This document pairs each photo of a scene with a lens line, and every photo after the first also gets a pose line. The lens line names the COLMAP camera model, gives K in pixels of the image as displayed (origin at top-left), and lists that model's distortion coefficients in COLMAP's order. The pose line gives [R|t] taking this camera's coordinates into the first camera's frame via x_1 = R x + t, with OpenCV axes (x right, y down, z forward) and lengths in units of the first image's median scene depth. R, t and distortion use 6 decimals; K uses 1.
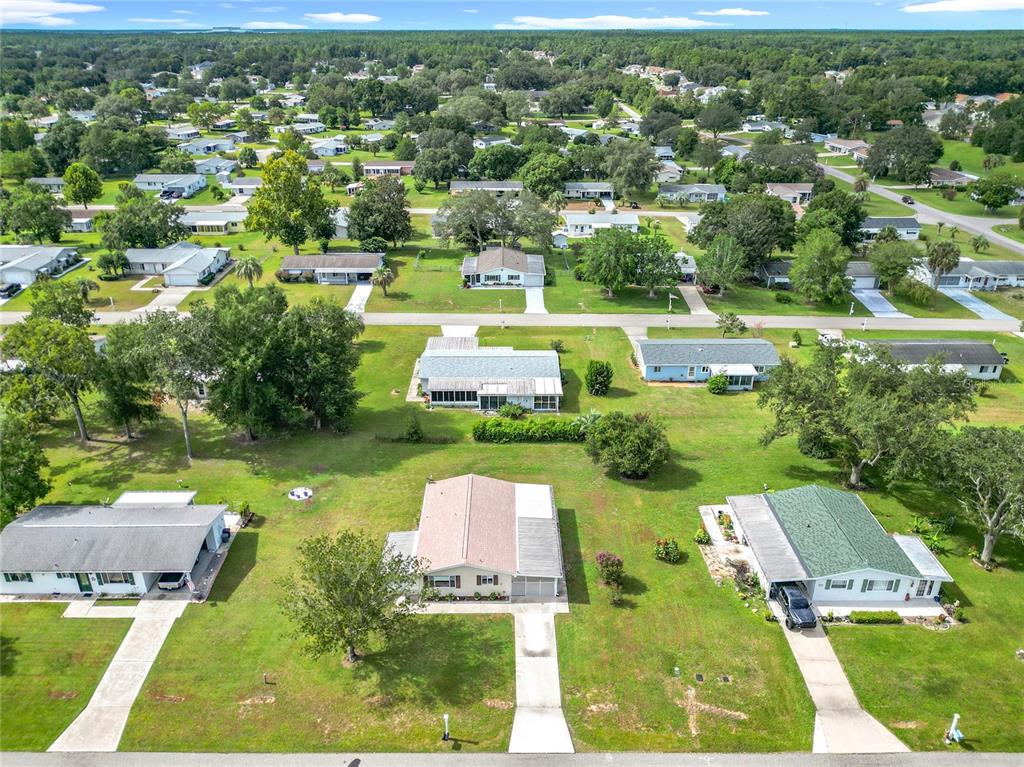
lens RADIAL K [[717.4, 0, 512.0], [0, 717.4, 383.5], [0, 0, 1]] dist [0.062885, -0.000921]
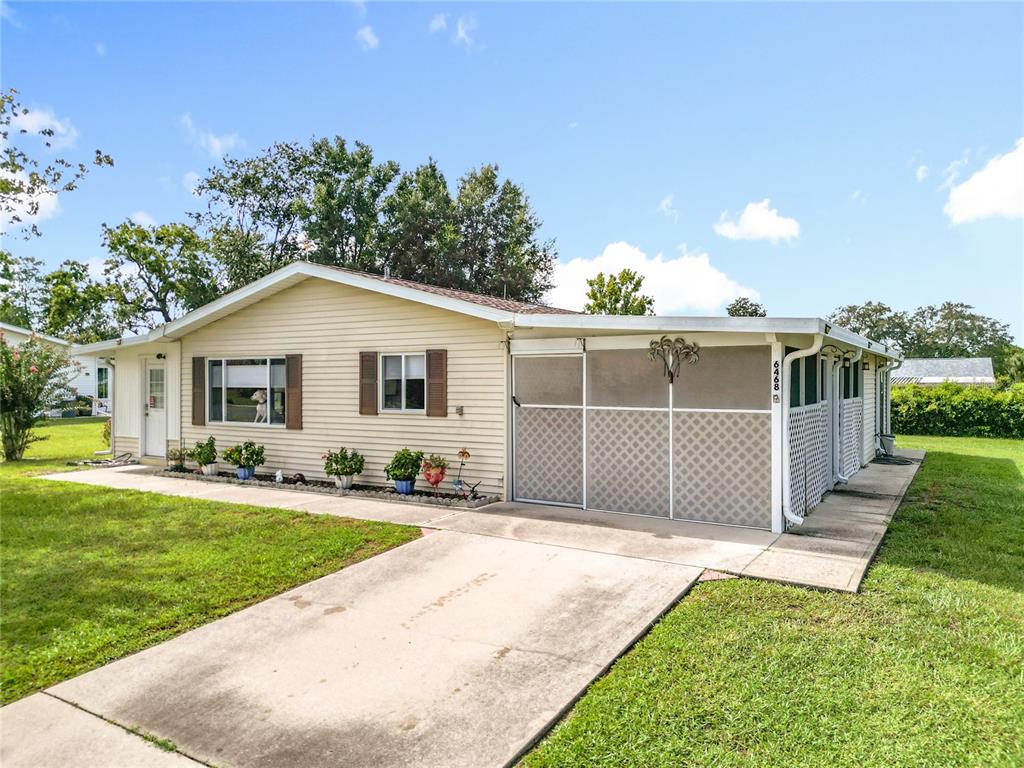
lens RADIAL K [[717.4, 0, 512.0], [0, 717.4, 384.0], [0, 0, 1]] dist [0.062885, -0.000921]
pose [[0.852946, 0.002867, -0.521991, 0.094192], [-0.209246, 0.918005, -0.336872, 0.342477], [0.478224, 0.396559, 0.783609, 0.893545]]
